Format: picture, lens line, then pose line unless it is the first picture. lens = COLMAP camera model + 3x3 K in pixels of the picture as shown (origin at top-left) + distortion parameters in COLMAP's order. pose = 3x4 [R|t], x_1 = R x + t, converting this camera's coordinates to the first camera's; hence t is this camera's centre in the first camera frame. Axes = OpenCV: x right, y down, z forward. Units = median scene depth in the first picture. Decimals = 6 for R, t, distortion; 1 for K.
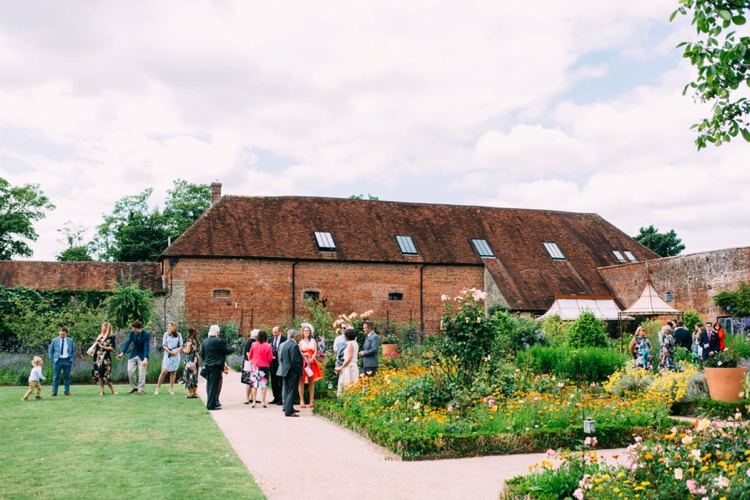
lens RADIAL K [[864.5, 0, 375.0], [0, 864.5, 250.3], [0, 0, 1]] dist [-0.023826, 0.000000]
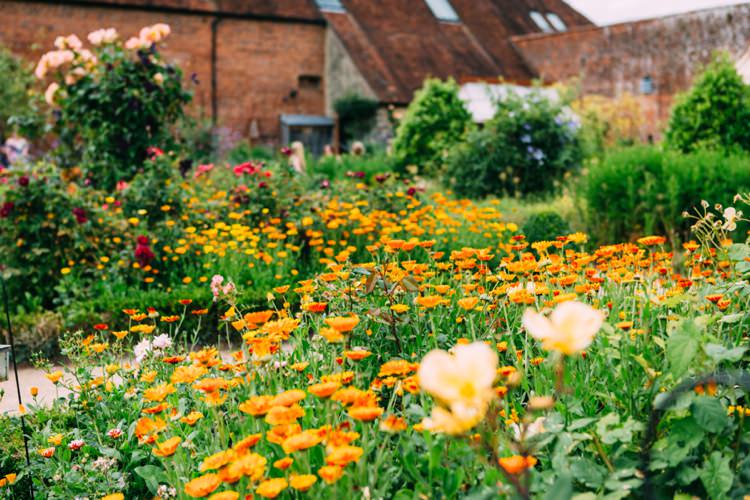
lens RADIAL K [[1084.1, 0, 375.6], [0, 1084.1, 250.3], [0, 0, 1]] dist [-0.055753, 0.000000]
pose [[0.970071, -0.012387, 0.242504, -0.012983], [-0.030423, 0.984628, 0.171993, 0.041110], [-0.240907, -0.174223, 0.954783, 0.310853]]
